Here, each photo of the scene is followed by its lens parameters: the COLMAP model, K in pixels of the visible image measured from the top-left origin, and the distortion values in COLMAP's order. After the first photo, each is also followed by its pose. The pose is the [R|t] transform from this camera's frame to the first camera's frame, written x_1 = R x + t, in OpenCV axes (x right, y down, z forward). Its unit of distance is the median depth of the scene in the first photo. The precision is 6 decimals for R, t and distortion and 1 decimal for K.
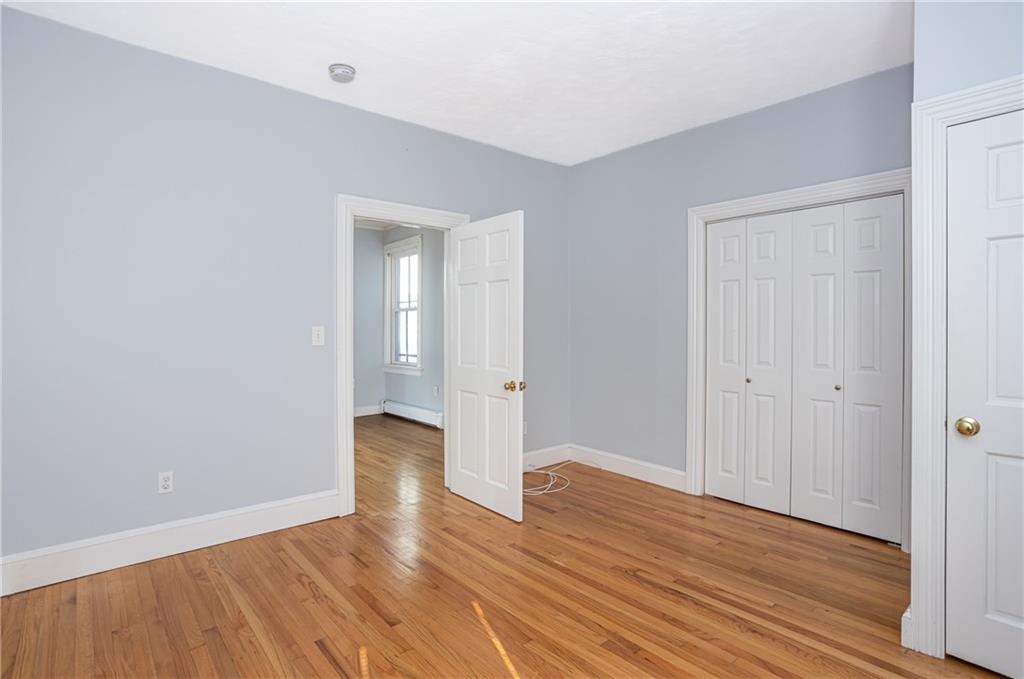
lens RADIAL K [[532.2, 0, 541.8], [0, 532.2, 338.3], [0, 0, 1]] dist [-0.000151, 0.001205]
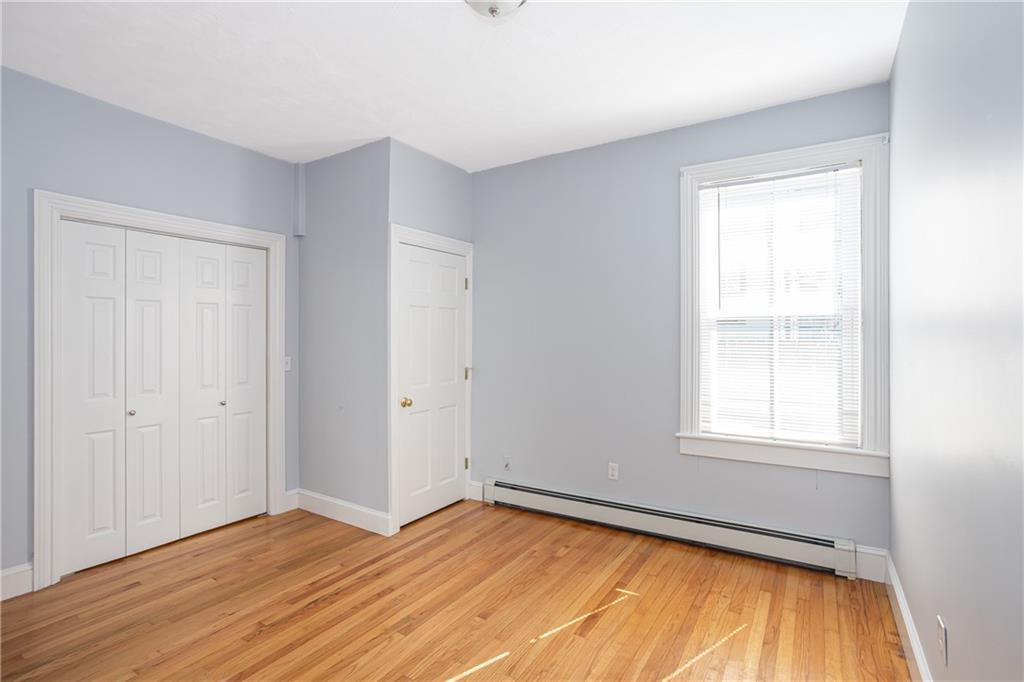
lens RADIAL K [[496.1, 0, 498.0], [0, 496.1, 334.3], [0, 0, 1]] dist [-0.024770, 0.028442]
pose [[-0.244916, 0.008592, 0.969506, -0.672503], [0.018346, 0.999823, -0.004226, -0.044447], [-0.969371, 0.016751, -0.245030, 0.728275]]
